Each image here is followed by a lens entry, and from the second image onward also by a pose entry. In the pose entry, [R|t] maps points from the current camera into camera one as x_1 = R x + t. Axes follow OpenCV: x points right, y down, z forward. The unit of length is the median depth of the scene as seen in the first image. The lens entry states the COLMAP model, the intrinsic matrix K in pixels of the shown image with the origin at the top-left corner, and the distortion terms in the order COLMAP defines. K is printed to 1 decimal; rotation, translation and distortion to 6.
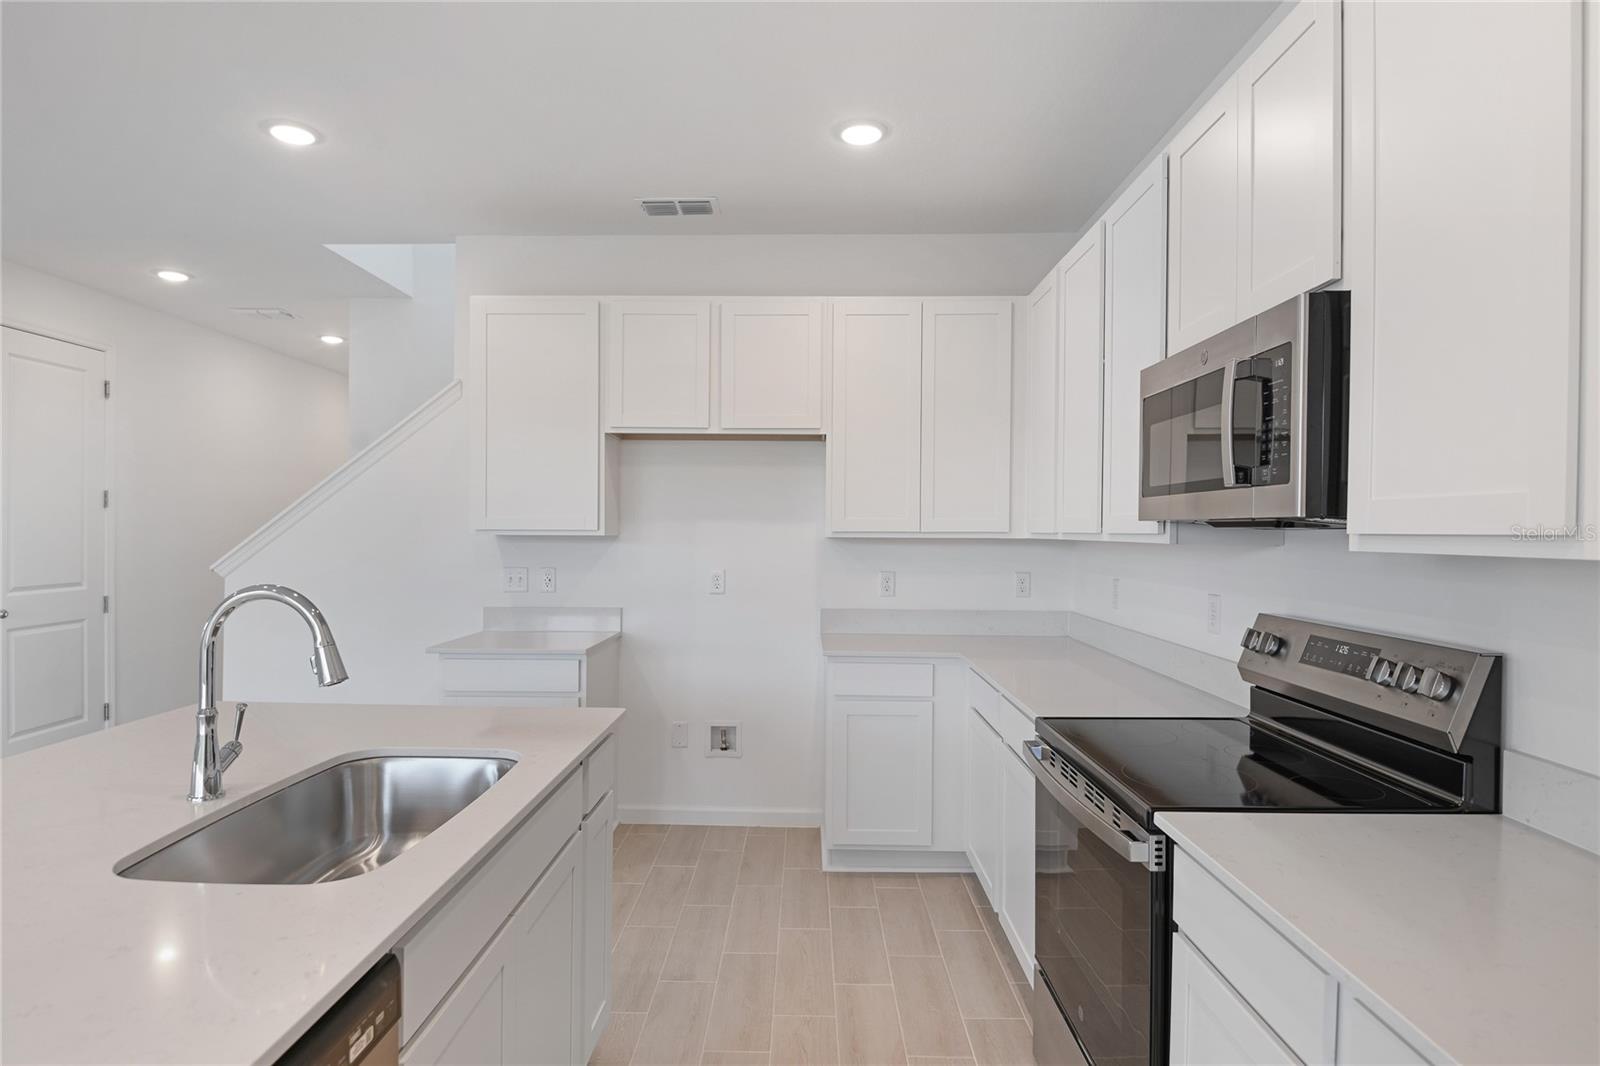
lens RADIAL K [[845.5, 0, 770.6], [0, 845.5, 554.8], [0, 0, 1]] dist [-0.001151, -0.077077]
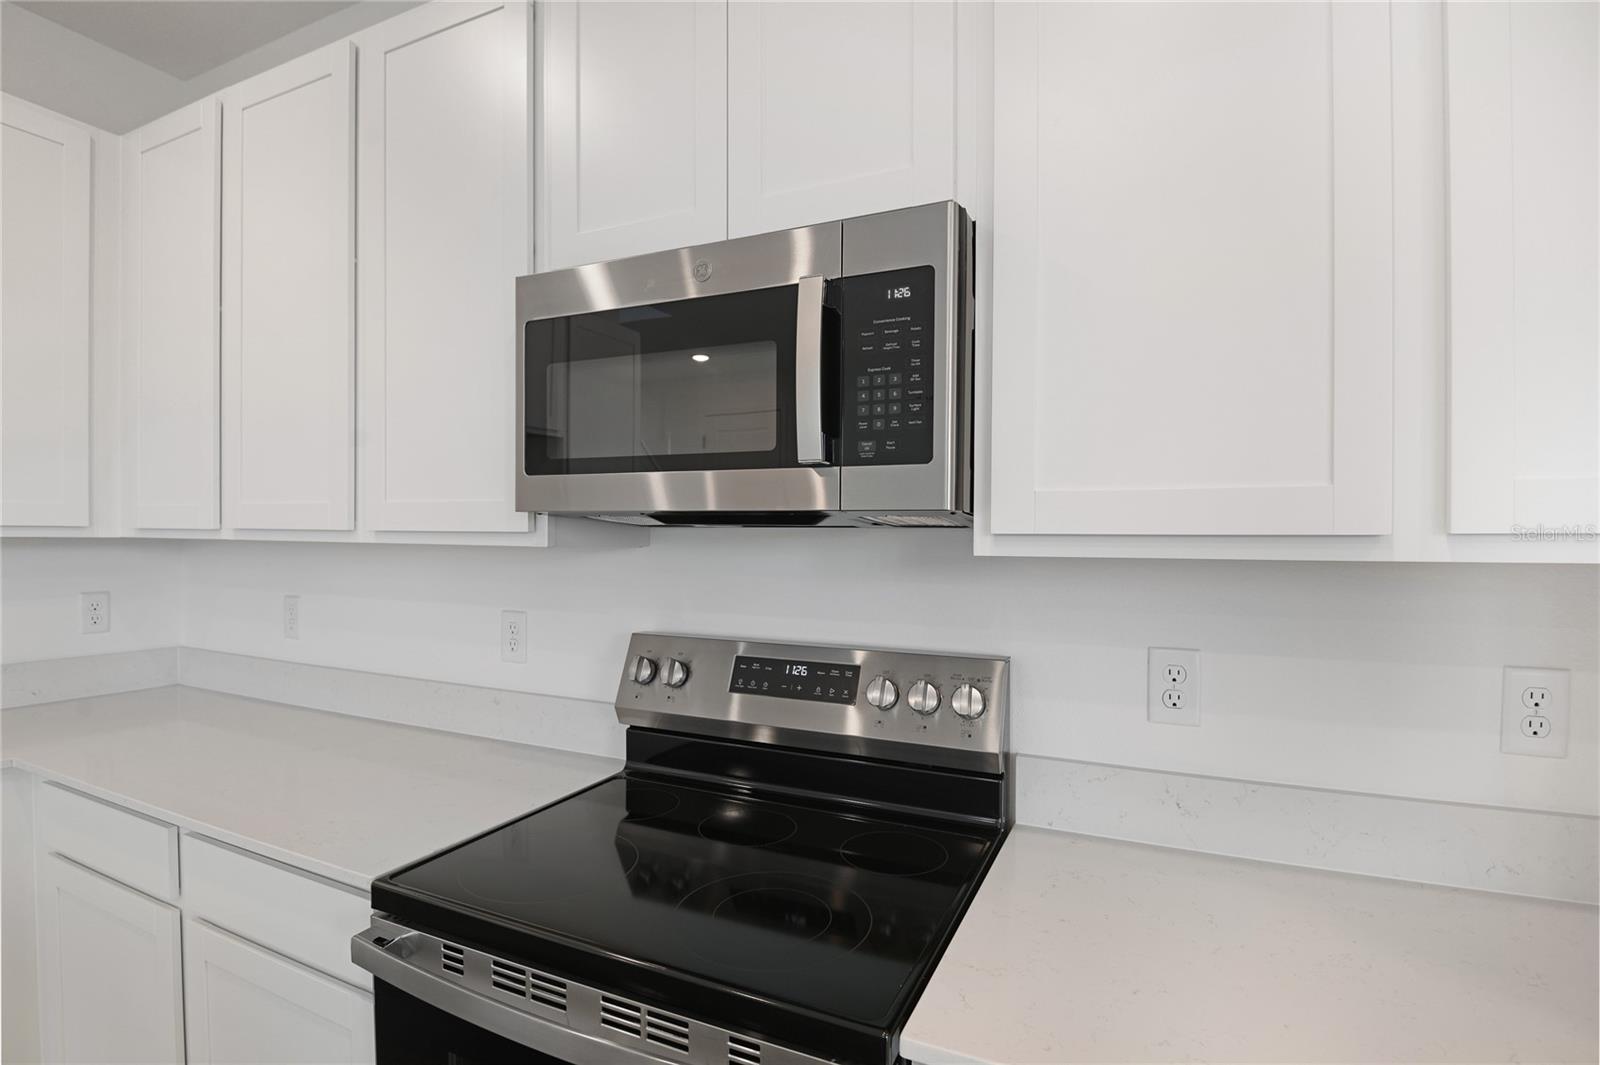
lens RADIAL K [[776.2, 0, 800.0], [0, 776.2, 532.5], [0, 0, 1]] dist [-0.009103, 0.000326]
pose [[0.391846, -0.002085, 0.920028, -0.022971], [0.019825, 0.999784, -0.006178, -0.016313], [-0.919817, 0.020660, 0.391803, 0.563141]]
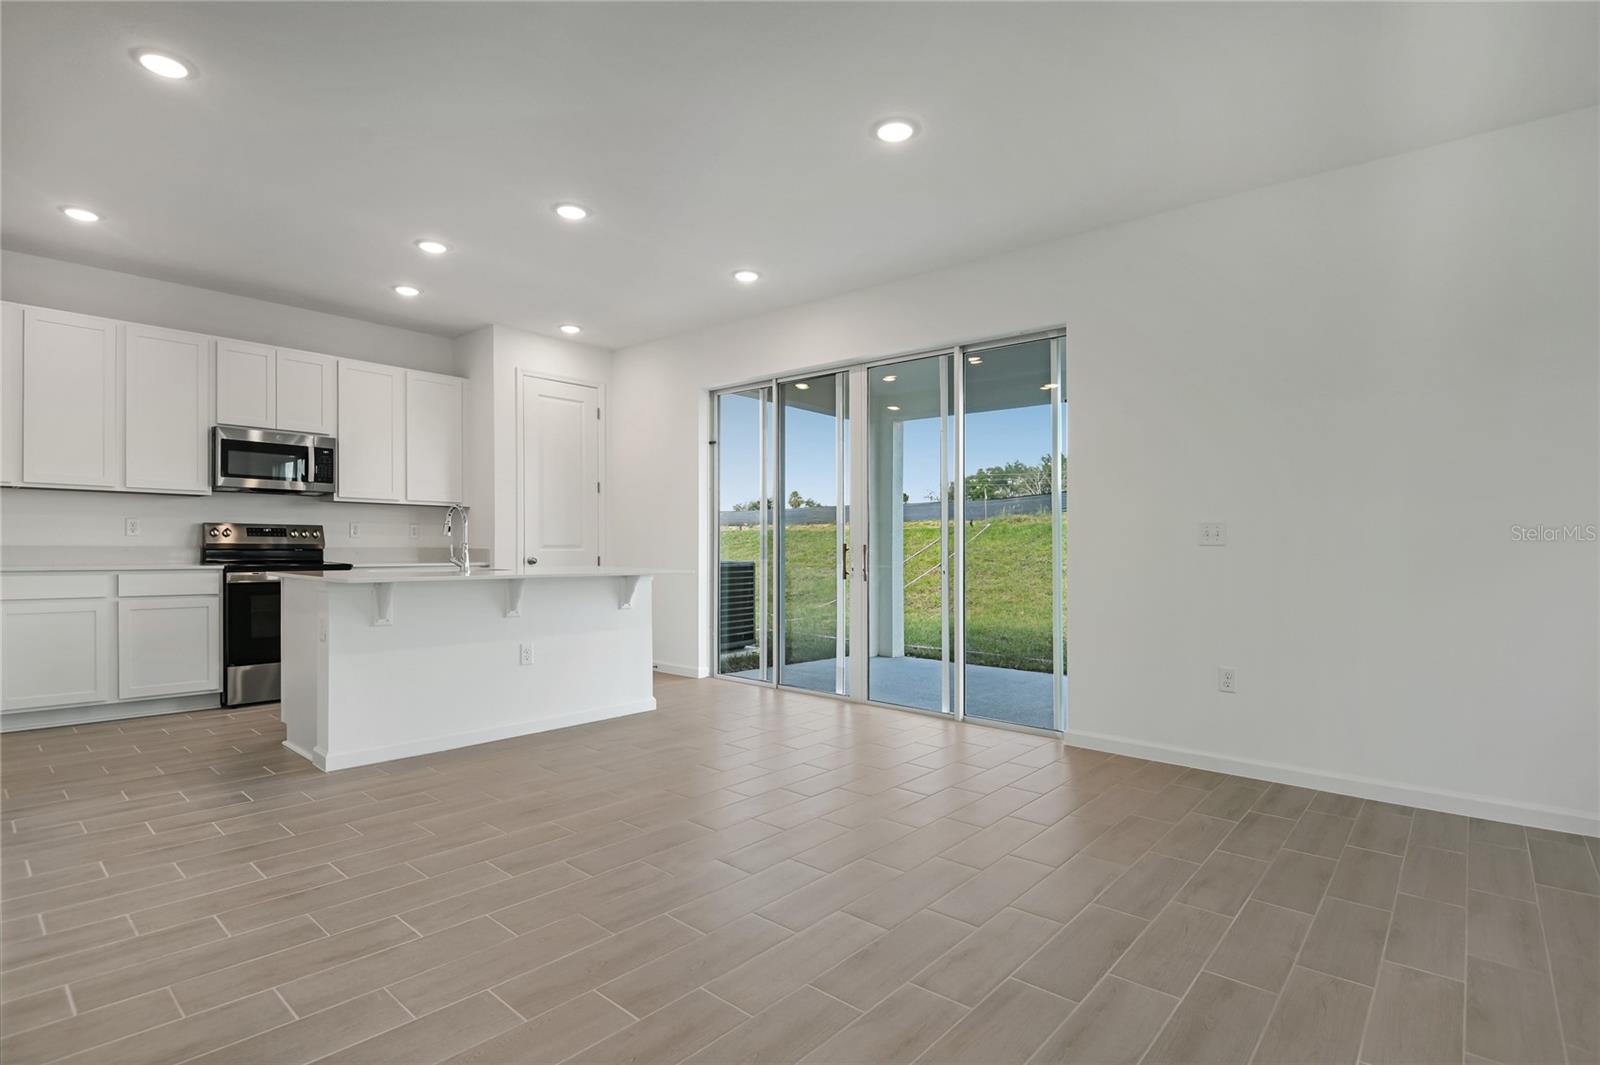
lens RADIAL K [[776.2, 0, 800.0], [0, 776.2, 532.5], [0, 0, 1]] dist [-0.009103, 0.000326]
pose [[-0.775930, -0.011050, 0.630722, -2.367278], [-0.001478, 0.999876, 0.015699, 0.060345], [-0.630817, 0.011249, -0.775850, 1.681642]]
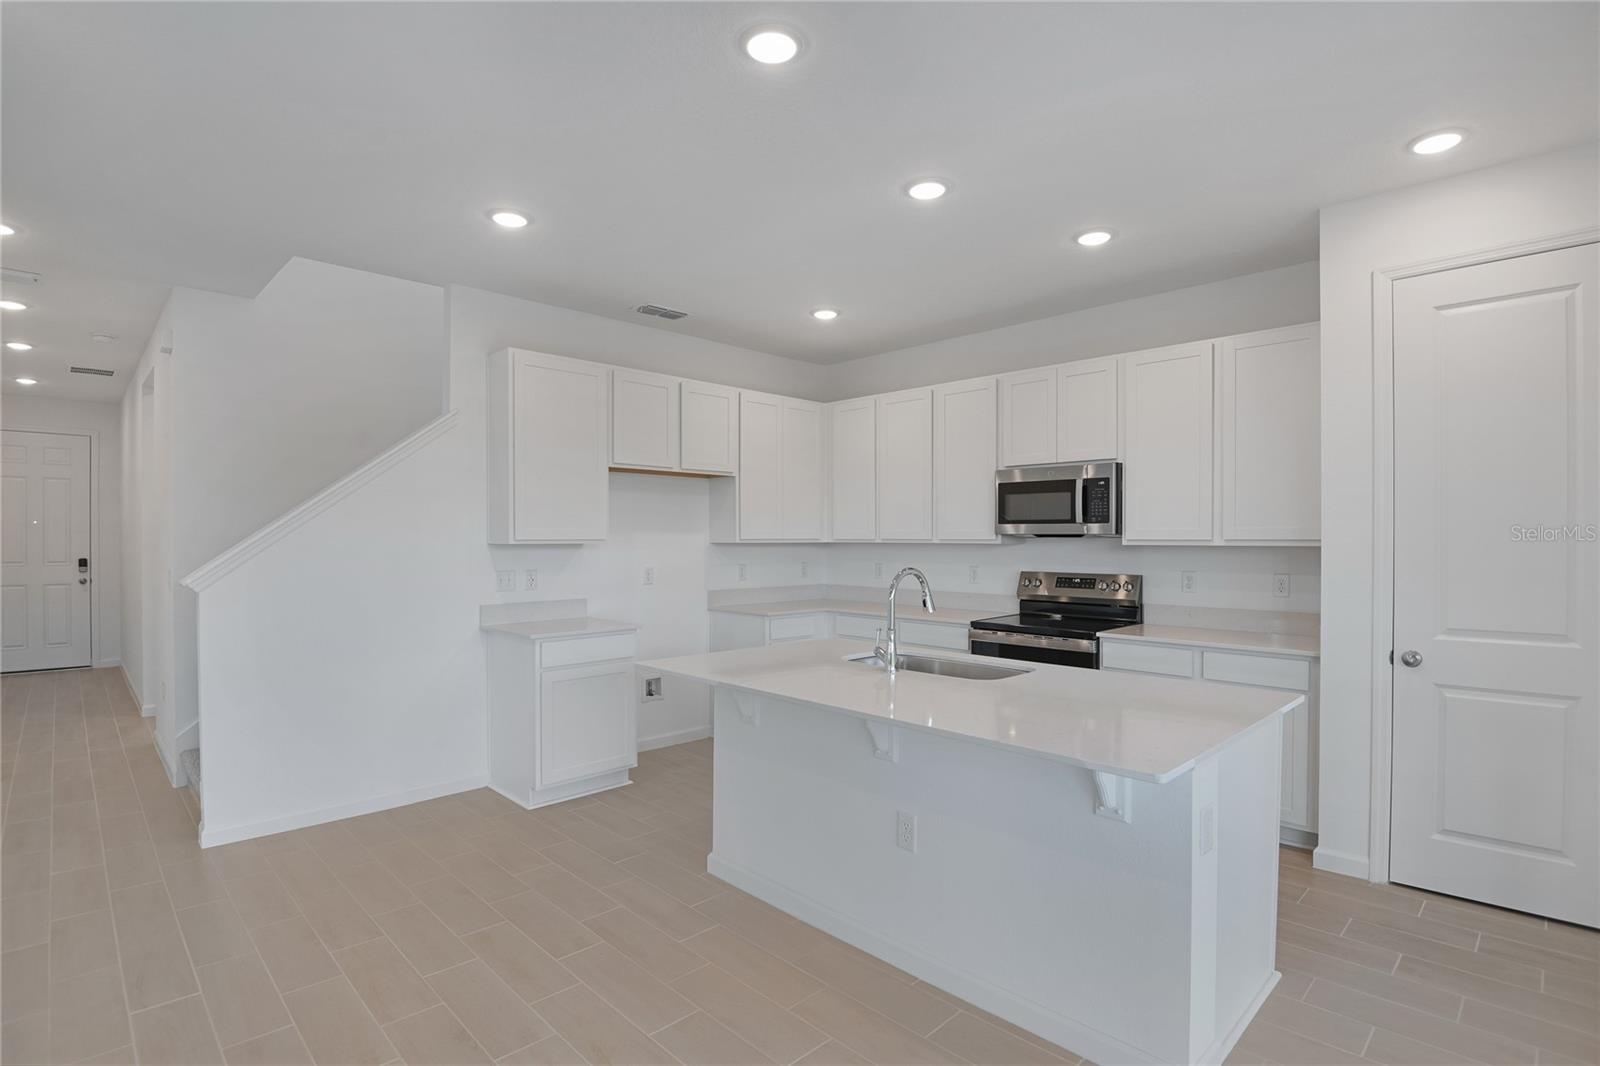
lens RADIAL K [[747.0, 0, 800.3], [0, 747.0, 549.3], [0, 0, 1]] dist [-0.035880, -0.000009]
pose [[0.689521, -0.016100, 0.724086, -1.459447], [0.023268, 0.999729, 0.000072, -0.010498], [-0.723892, 0.016799, 0.689709, -0.053109]]
